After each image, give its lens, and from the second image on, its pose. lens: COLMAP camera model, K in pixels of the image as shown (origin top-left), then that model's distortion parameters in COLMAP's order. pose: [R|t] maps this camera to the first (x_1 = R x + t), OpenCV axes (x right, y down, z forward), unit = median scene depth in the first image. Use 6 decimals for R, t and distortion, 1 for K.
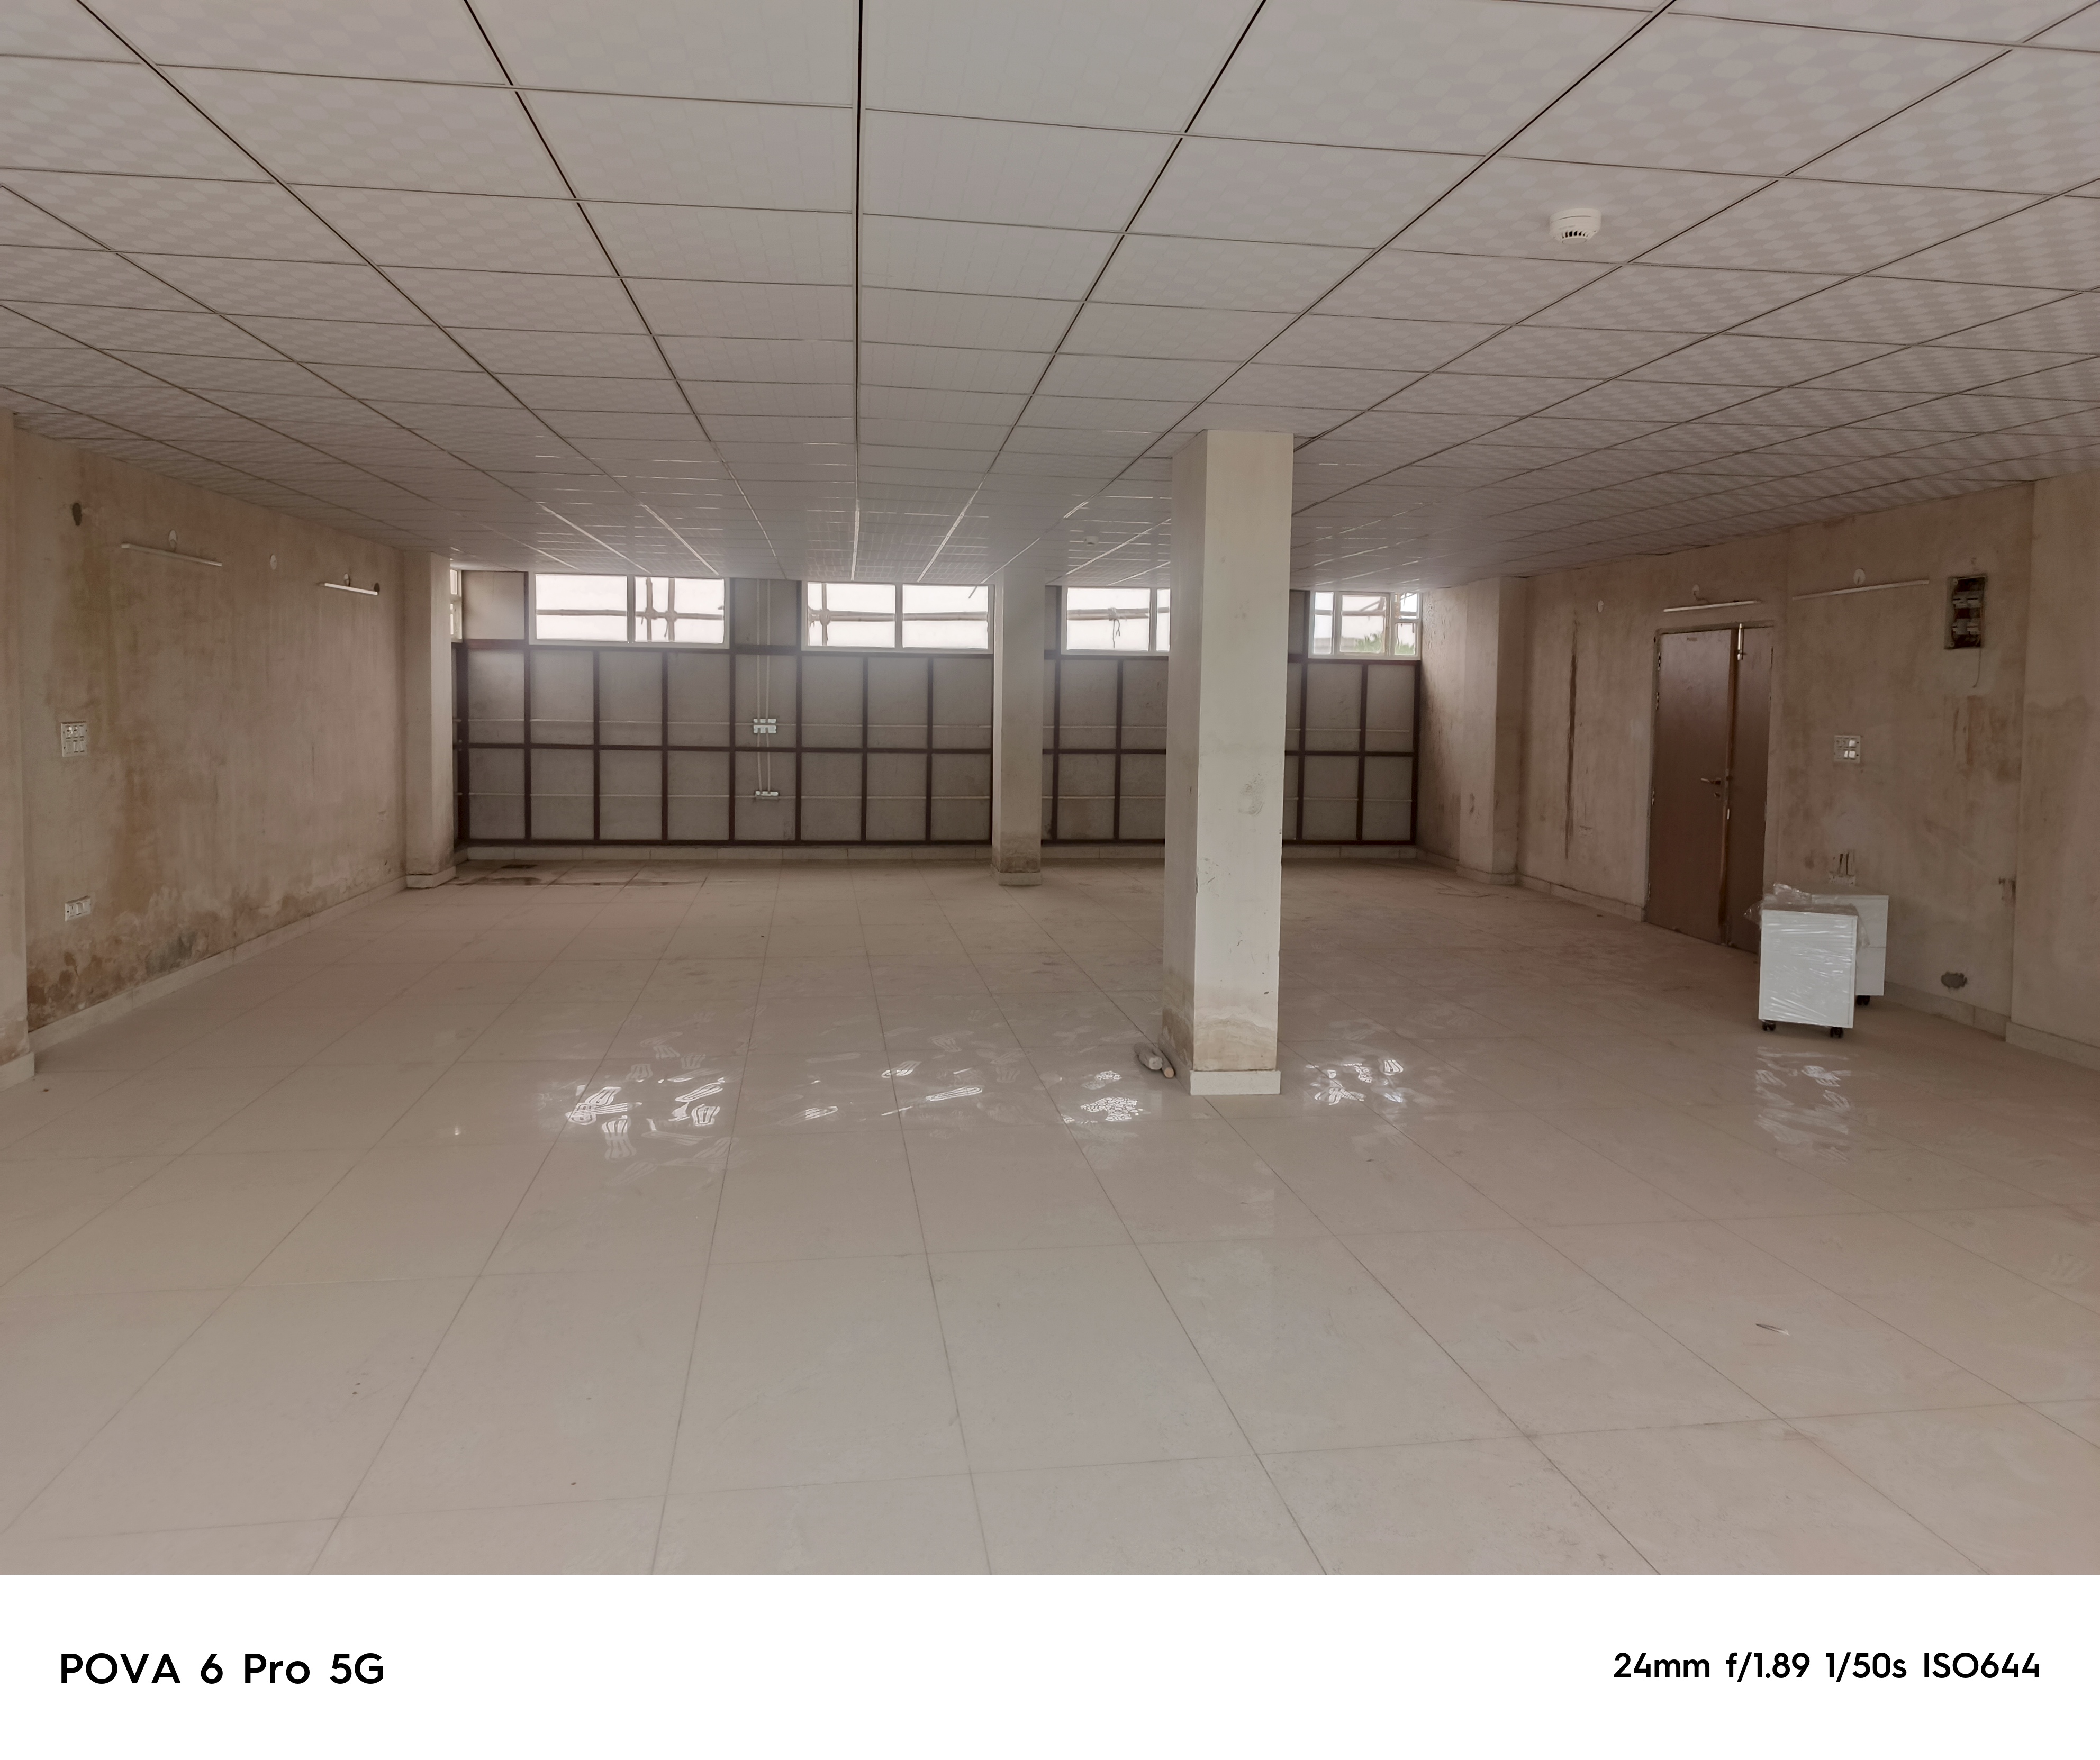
lens RADIAL K [[1523.3, 0, 1056.4], [0, 1523.3, 770.9], [0, 0, 1]] dist [0.036296, -0.028775]
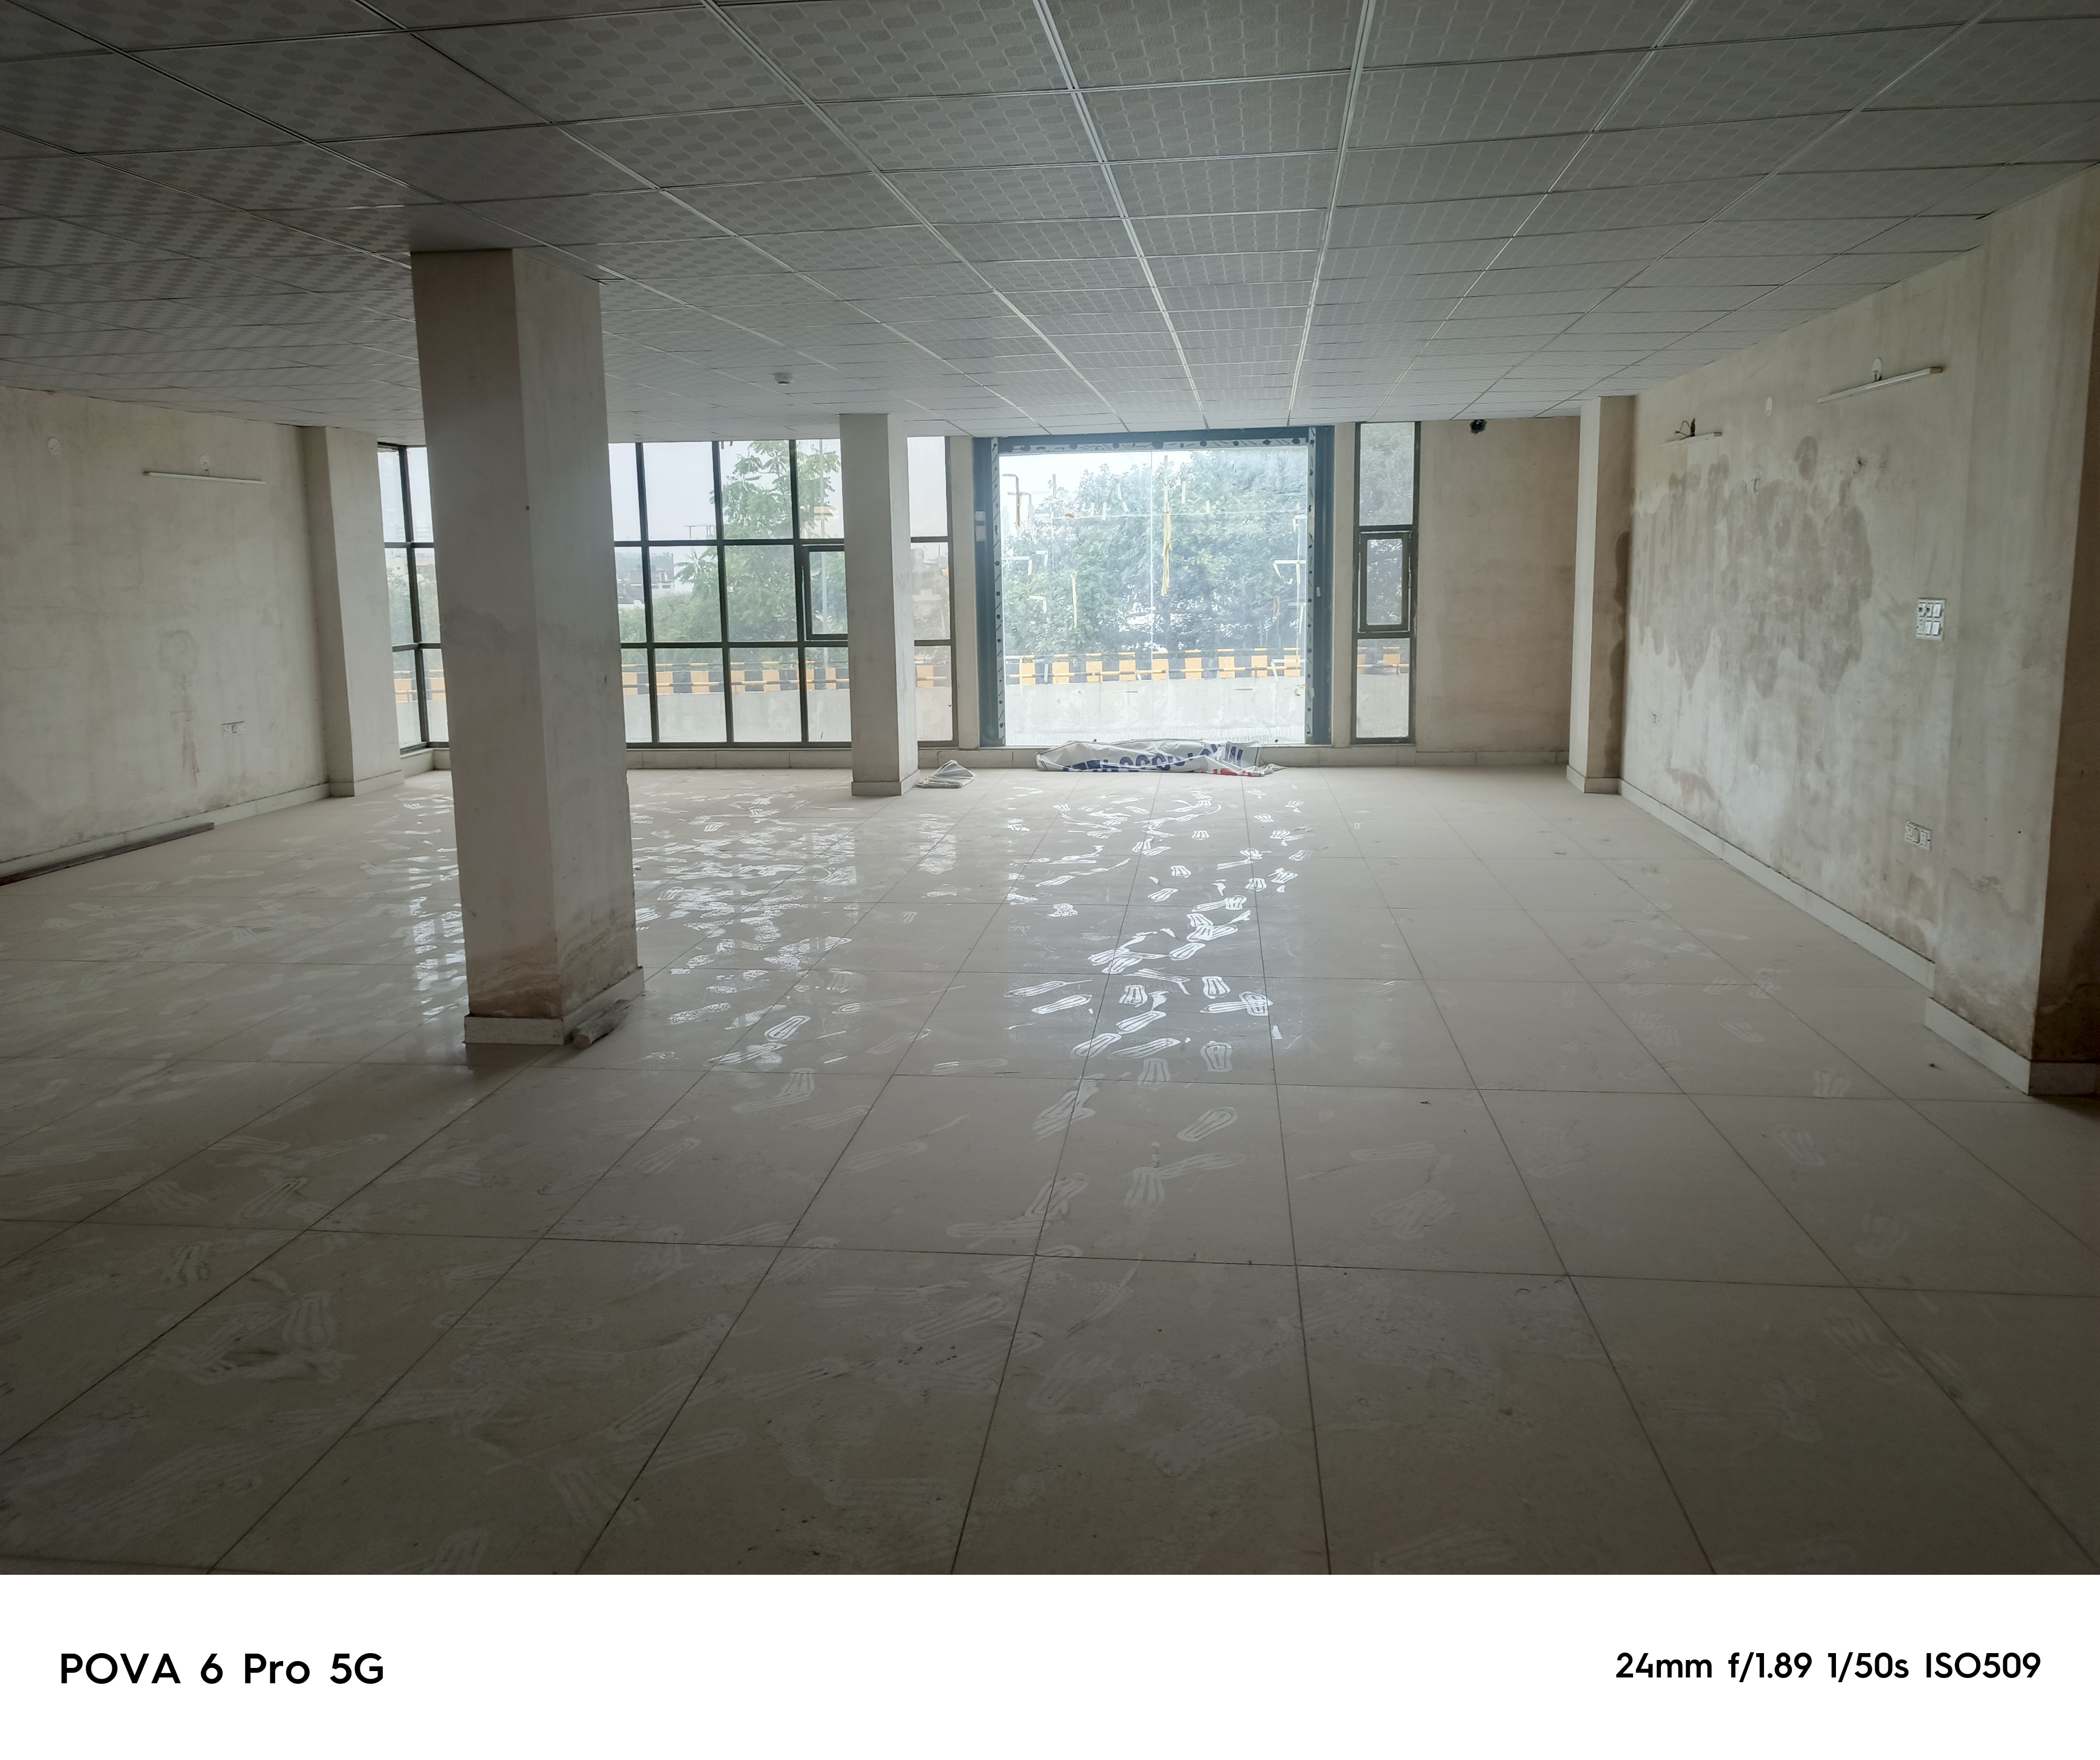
lens RADIAL K [[1523.3, 0, 1058.0], [0, 1523.3, 793.0], [0, 0, 1]] dist [0.036296, -0.028775]
pose [[-0.966301, -0.035669, 0.254932, -0.367072], [0.016569, 0.979681, 0.199878, -0.089267], [-0.256881, 0.197366, -0.946075, 1.642188]]
